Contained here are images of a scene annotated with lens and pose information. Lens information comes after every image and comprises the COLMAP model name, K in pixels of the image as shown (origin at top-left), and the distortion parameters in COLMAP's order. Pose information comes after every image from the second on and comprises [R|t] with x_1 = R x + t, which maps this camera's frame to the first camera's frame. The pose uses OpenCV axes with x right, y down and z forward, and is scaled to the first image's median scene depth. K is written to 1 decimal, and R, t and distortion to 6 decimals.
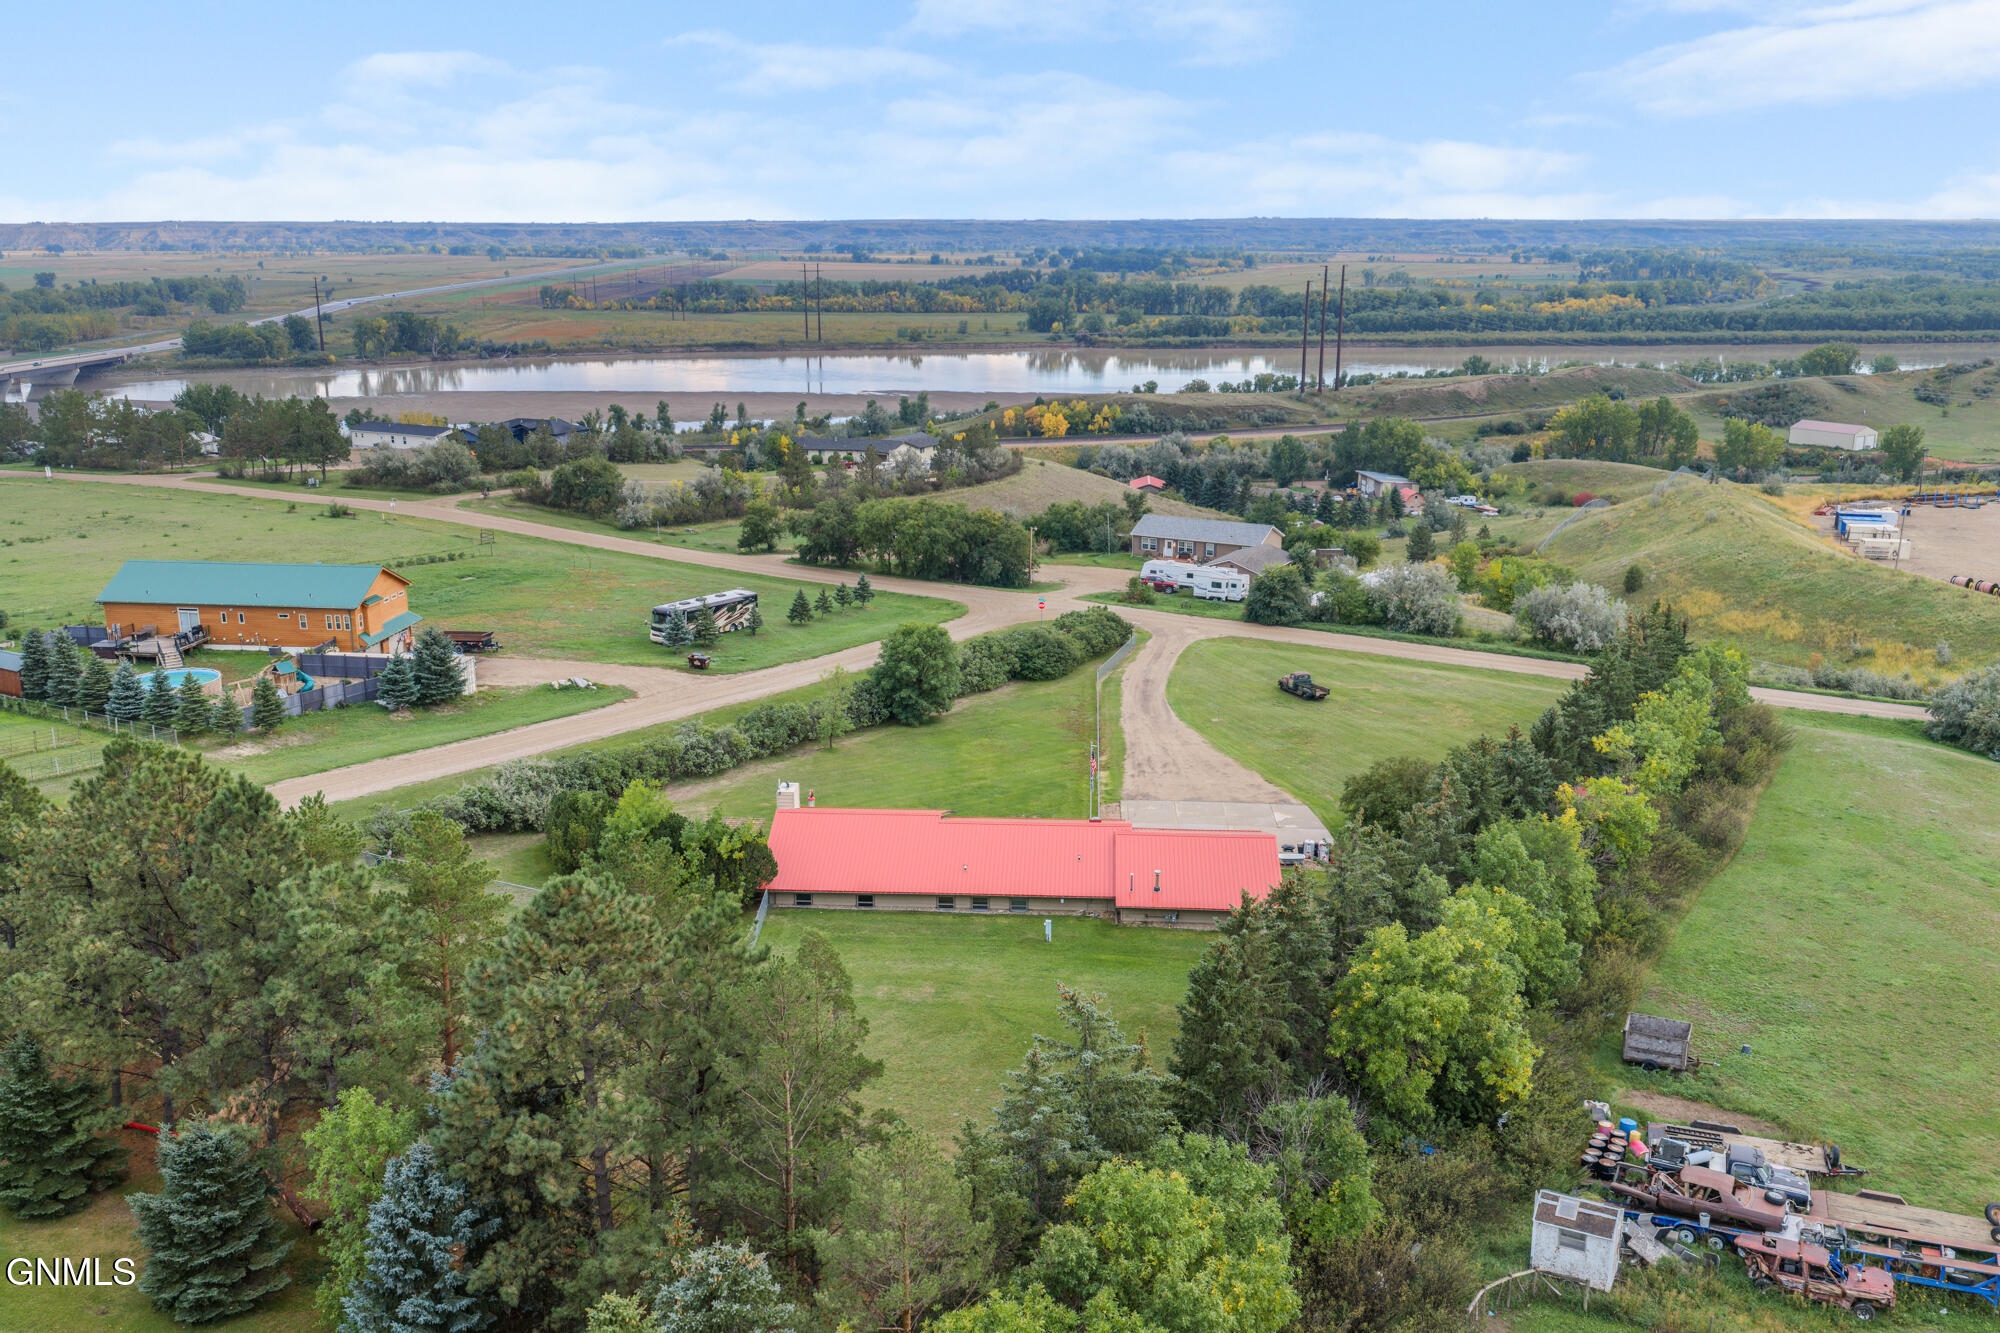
lens RADIAL K [[1649.0, 0, 1000.0], [0, 1649.0, 666.5], [0, 0, 1]] dist [0.008713, 0.006123]
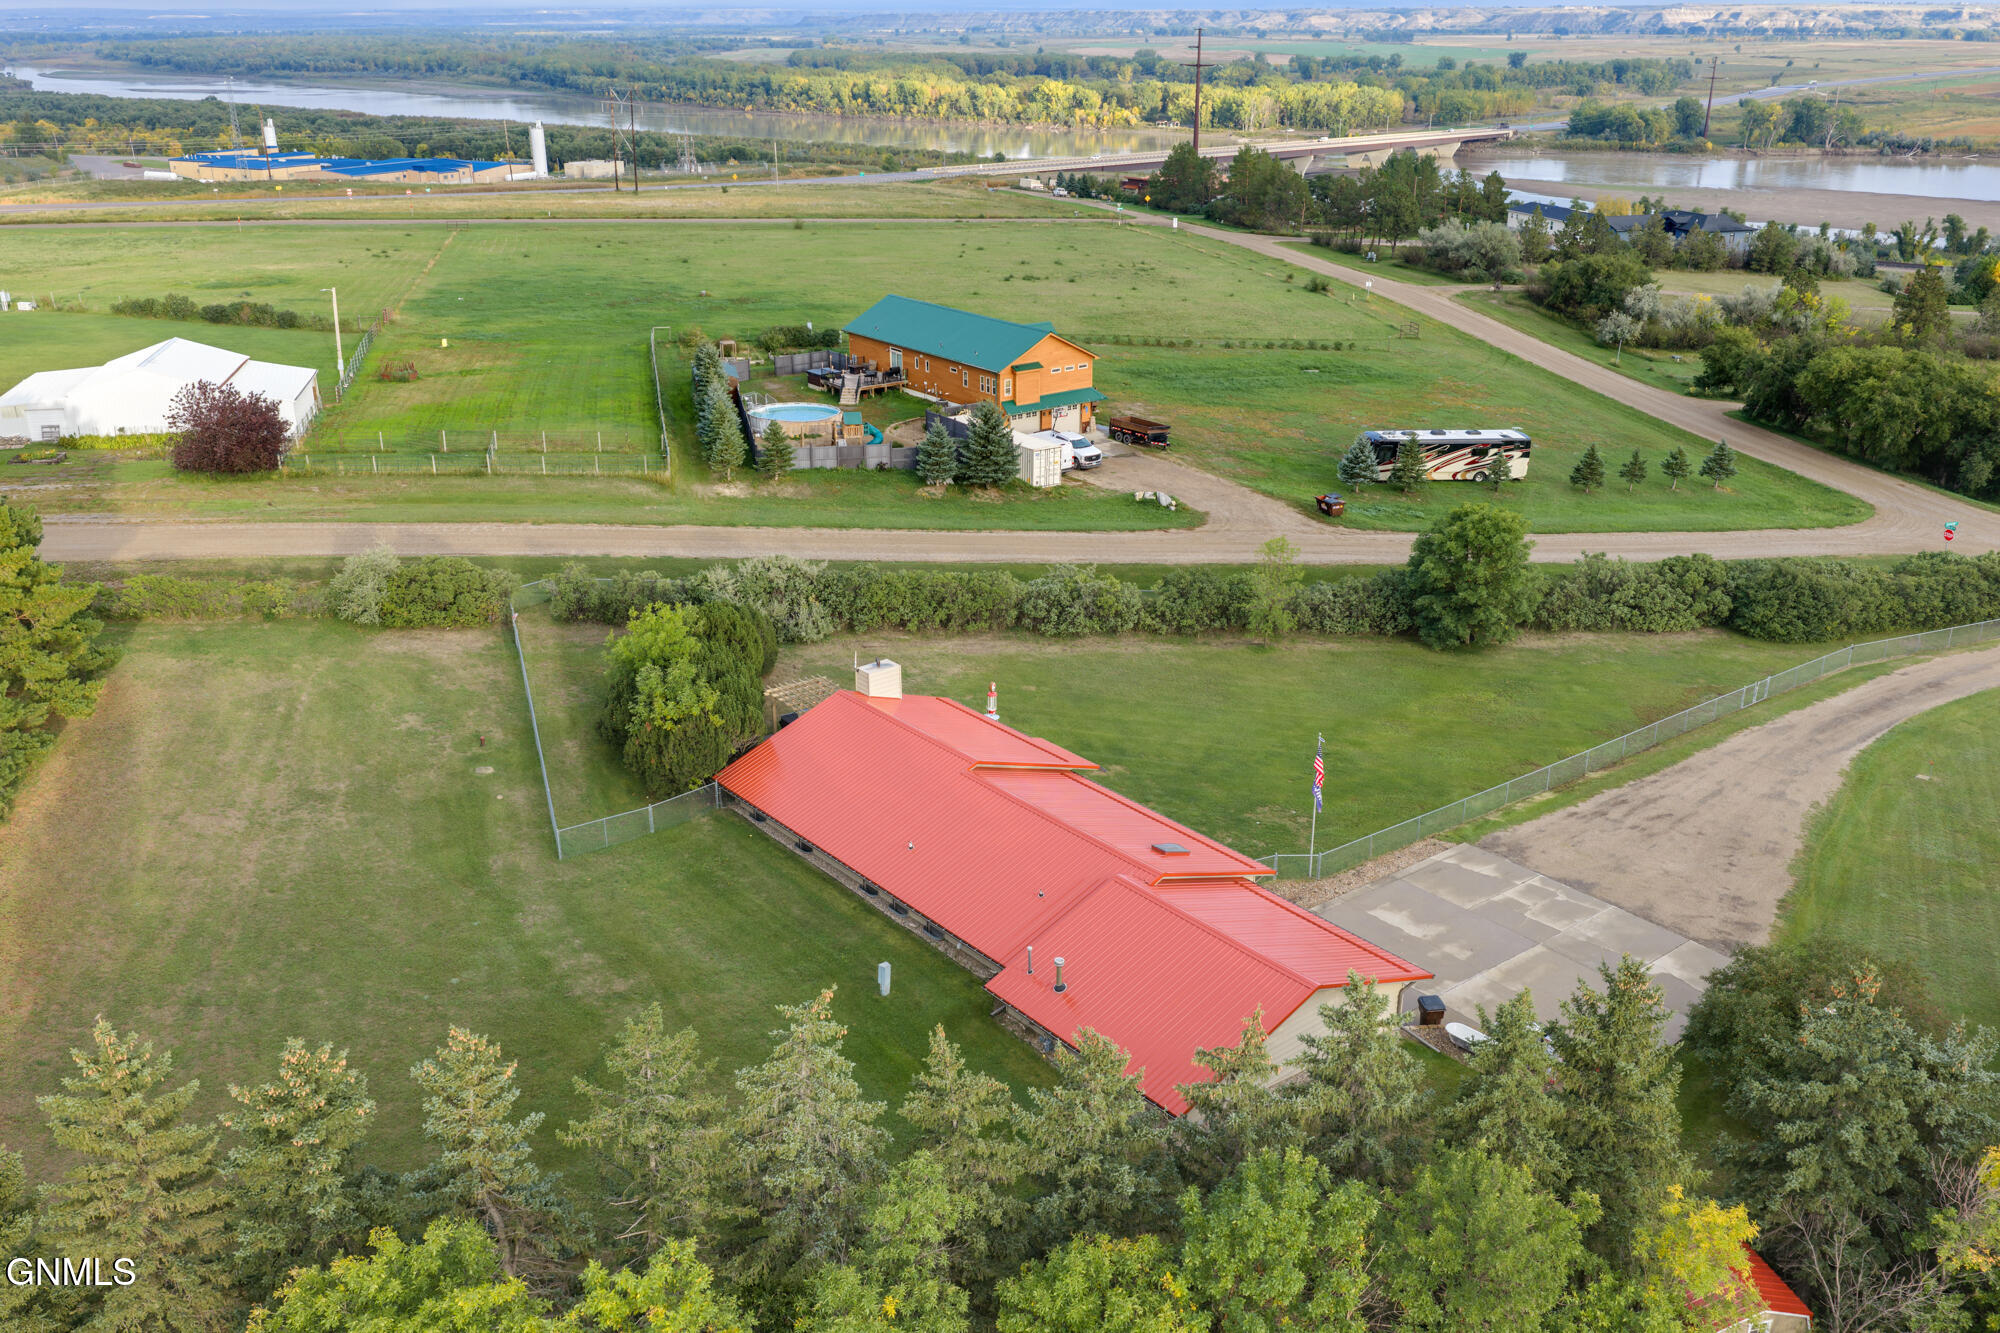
lens RADIAL K [[1649.0, 0, 1000.0], [0, 1649.0, 666.5], [0, 0, 1]] dist [0.008713, 0.006123]
pose [[0.696925, 0.265909, -0.666024, 0.181834], [-0.184936, 0.963944, 0.191338, -0.036262], [0.692888, -0.010177, 0.720973, 0.229308]]
